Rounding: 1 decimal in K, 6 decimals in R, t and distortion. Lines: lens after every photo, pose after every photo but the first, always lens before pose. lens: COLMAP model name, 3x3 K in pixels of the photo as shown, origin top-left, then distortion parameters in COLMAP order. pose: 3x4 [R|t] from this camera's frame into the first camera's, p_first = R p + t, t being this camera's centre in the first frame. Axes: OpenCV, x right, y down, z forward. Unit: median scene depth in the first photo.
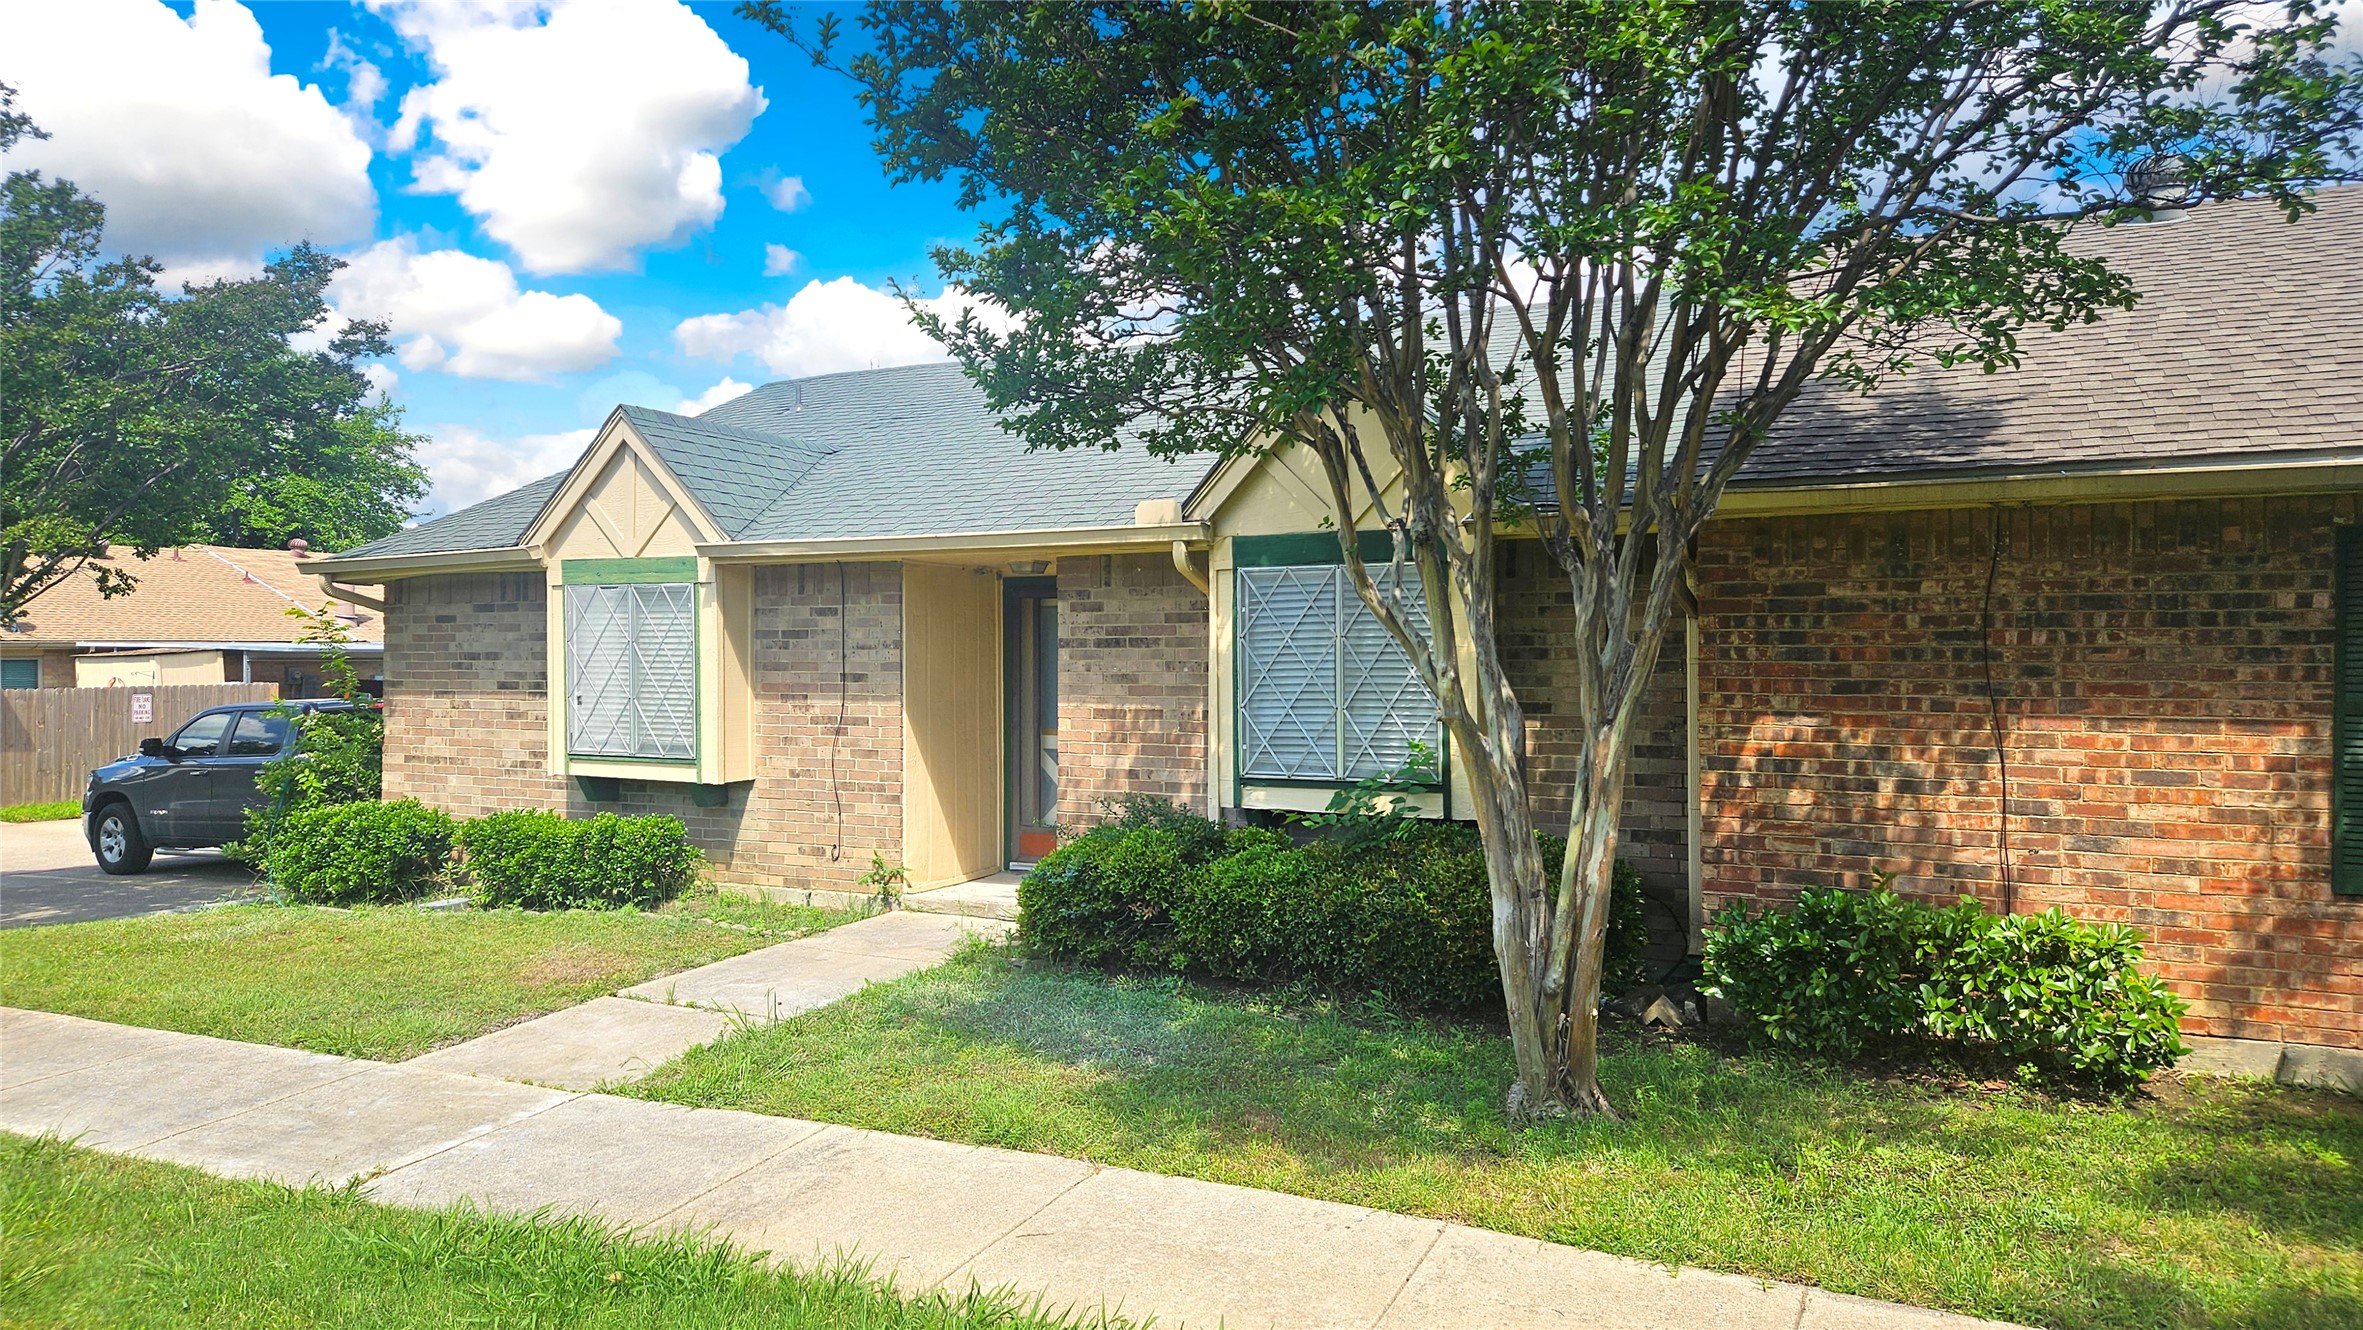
lens RADIAL K [[1595.6, 0, 1181.0], [0, 1595.6, 656.8], [0, 0, 1]] dist [0.074358, -0.055316]
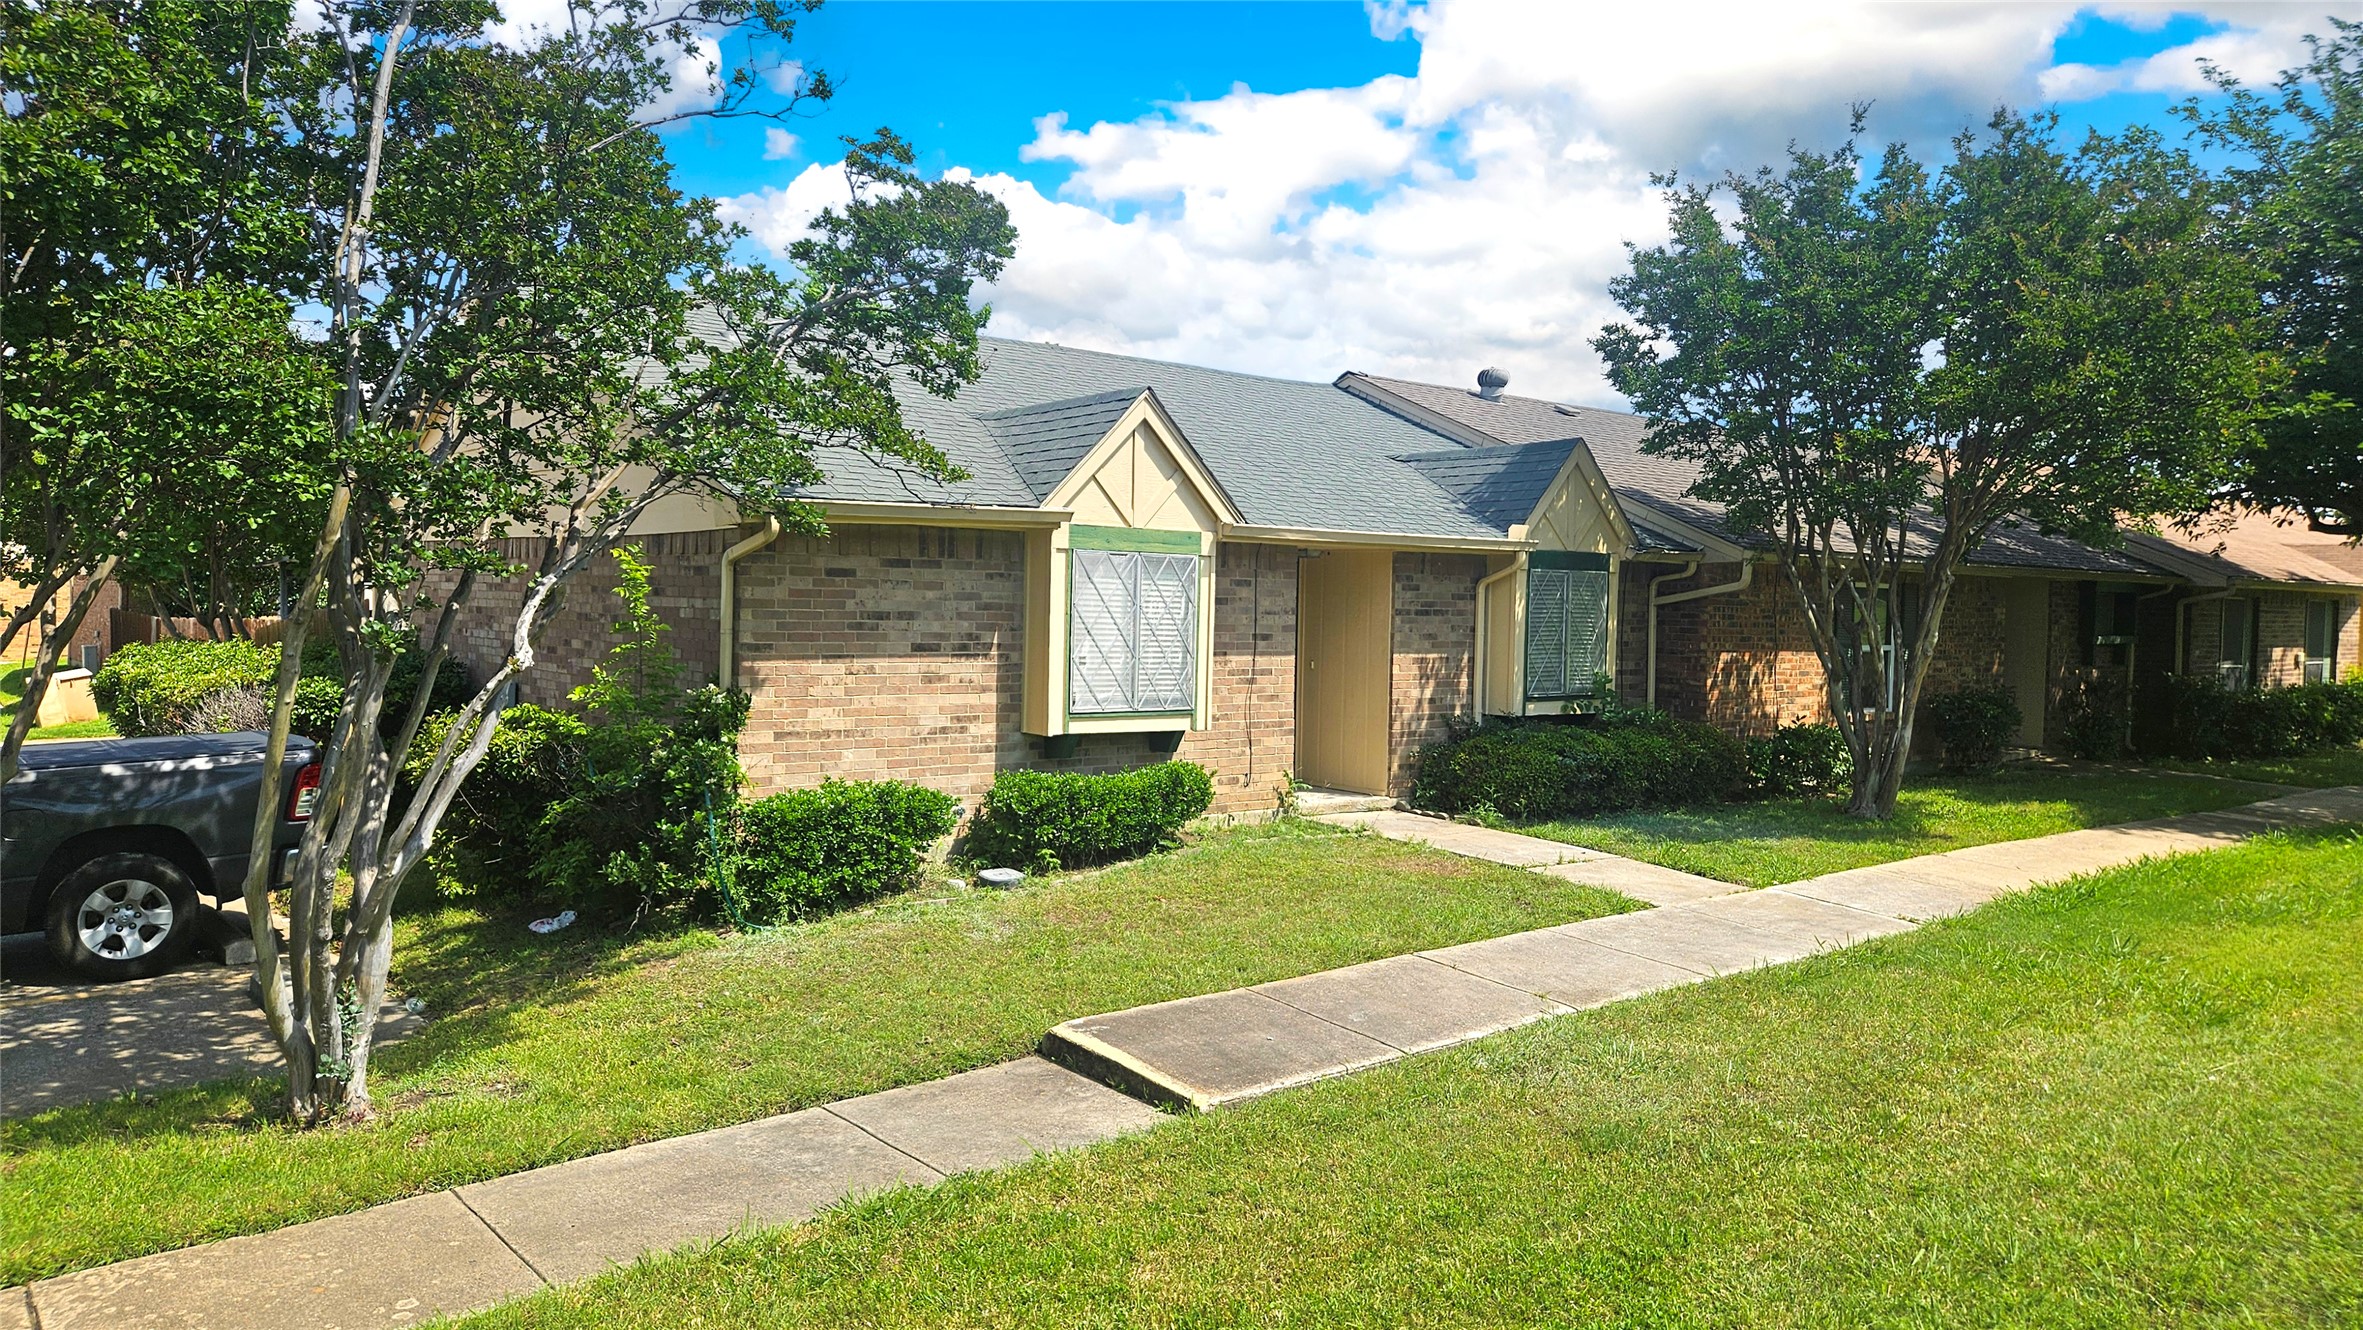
lens RADIAL K [[1595.6, 0, 1174.9], [0, 1595.6, 680.6], [0, 0, 1]] dist [0.074358, -0.055316]
pose [[0.406391, -0.034668, 0.913041, -1.476955], [-0.016826, 0.998827, 0.045414, -0.009231], [-0.913544, -0.033819, 0.405331, 0.607982]]
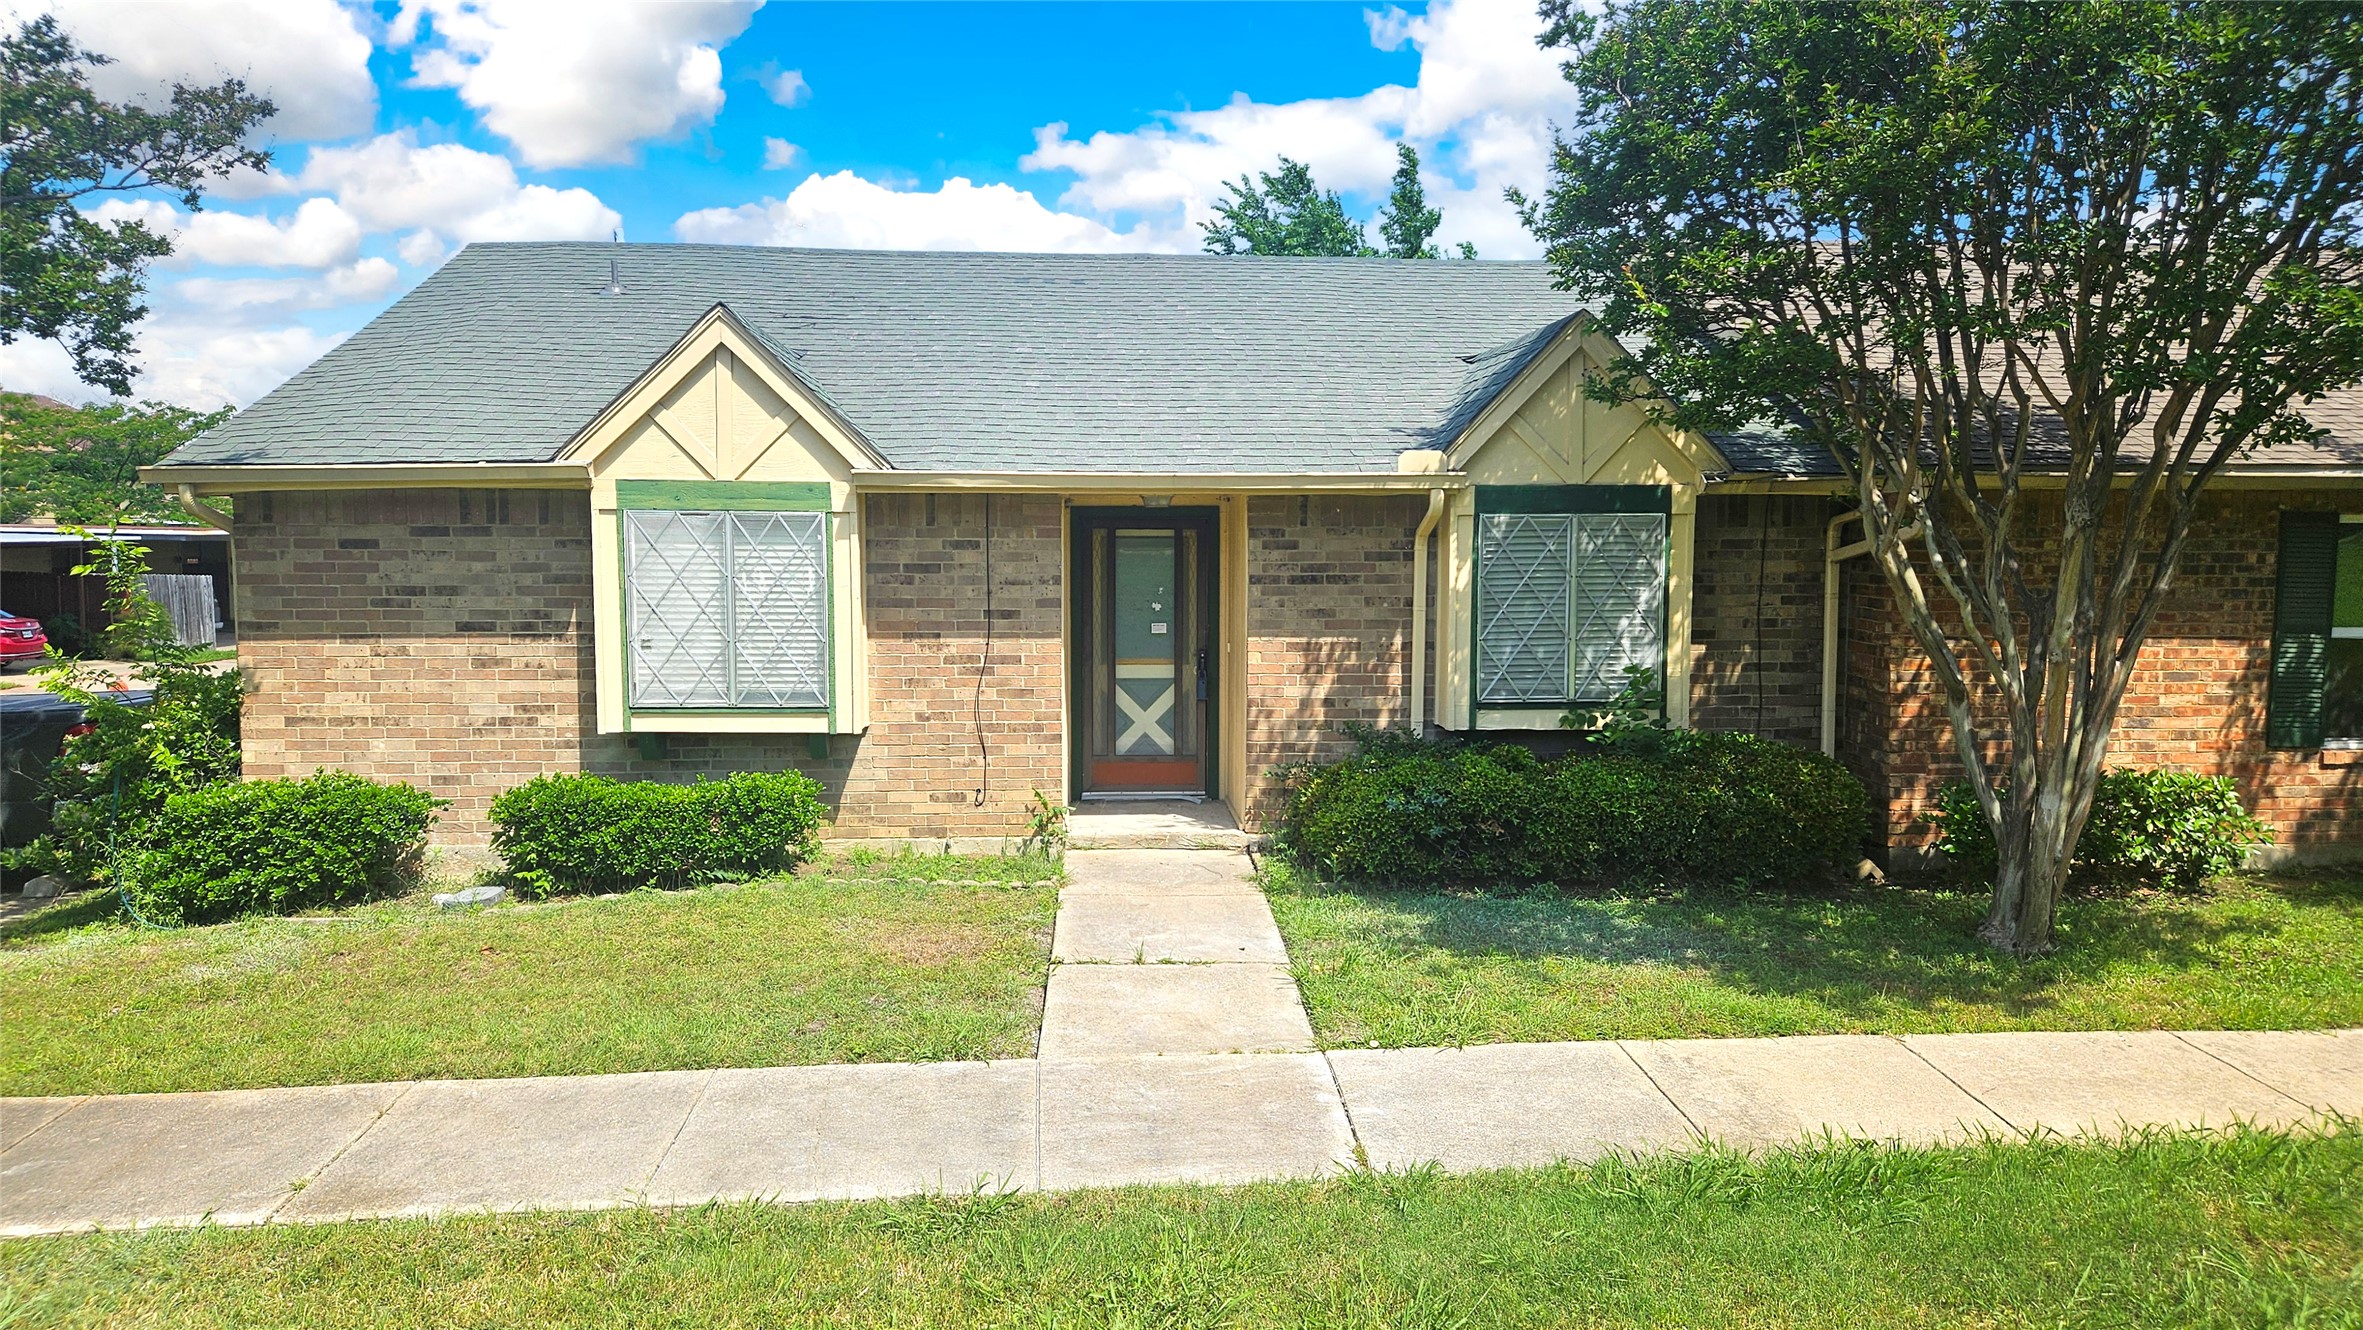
lens RADIAL K [[1595.6, 0, 1192.7], [0, 1595.6, 663.2], [0, 0, 1]] dist [0.074358, -0.055316]
pose [[0.855681, -0.038137, 0.516097, -0.651091], [-0.003047, 0.996892, 0.078717, -0.036164], [-0.517495, -0.068929, 0.852906, 0.136962]]
